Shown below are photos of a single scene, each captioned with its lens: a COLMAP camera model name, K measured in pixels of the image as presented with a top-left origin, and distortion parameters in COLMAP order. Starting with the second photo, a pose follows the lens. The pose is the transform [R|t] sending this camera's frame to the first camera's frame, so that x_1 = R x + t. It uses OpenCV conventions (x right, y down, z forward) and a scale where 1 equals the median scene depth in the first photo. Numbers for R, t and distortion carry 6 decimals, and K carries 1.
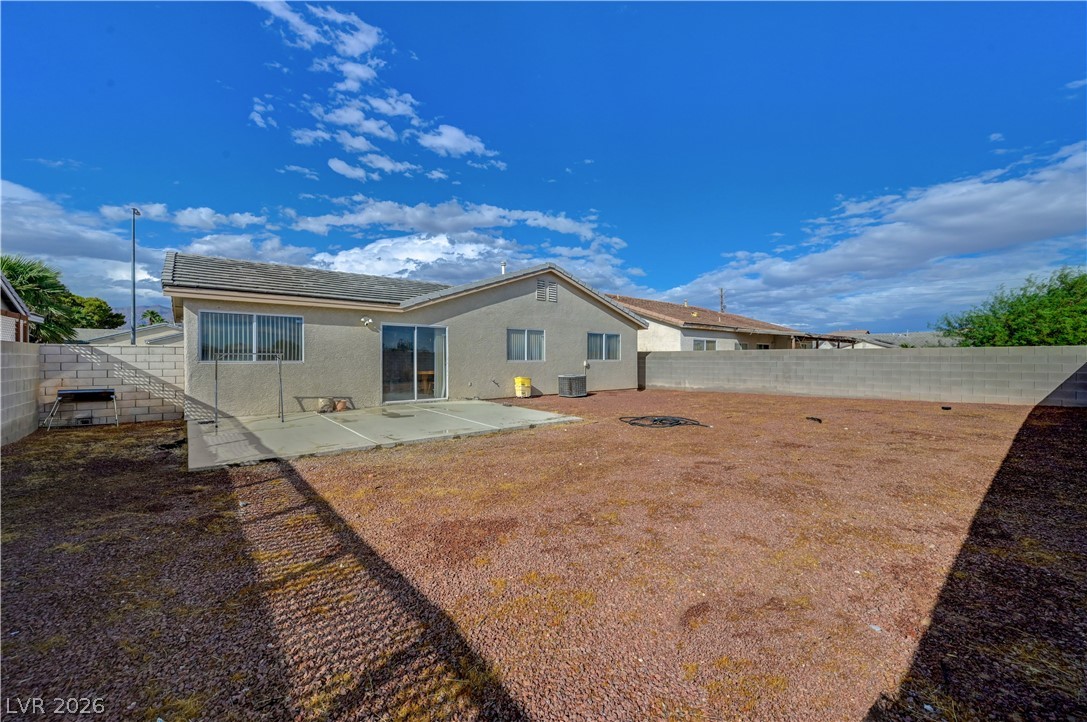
lens RADIAL K [[429.3, 0, 548.8], [0, 429.3, 360.2], [0, 0, 1]] dist [-0.001781, -0.000147]
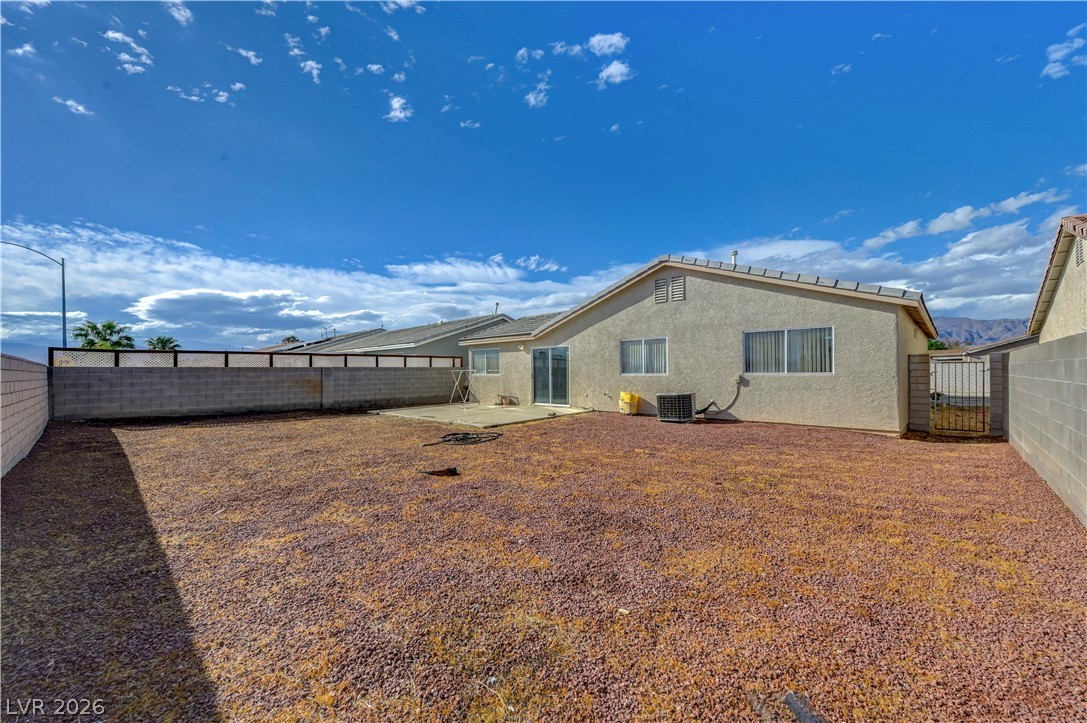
lens RADIAL K [[429.3, 0, 548.8], [0, 429.3, 360.7], [0, 0, 1]] dist [-0.001781, -0.000147]
pose [[0.112023, -0.028669, -0.993292, 0.843273], [0.003931, 0.999589, -0.028407, -0.001657], [0.993698, -0.000722, 0.112090, 0.723107]]
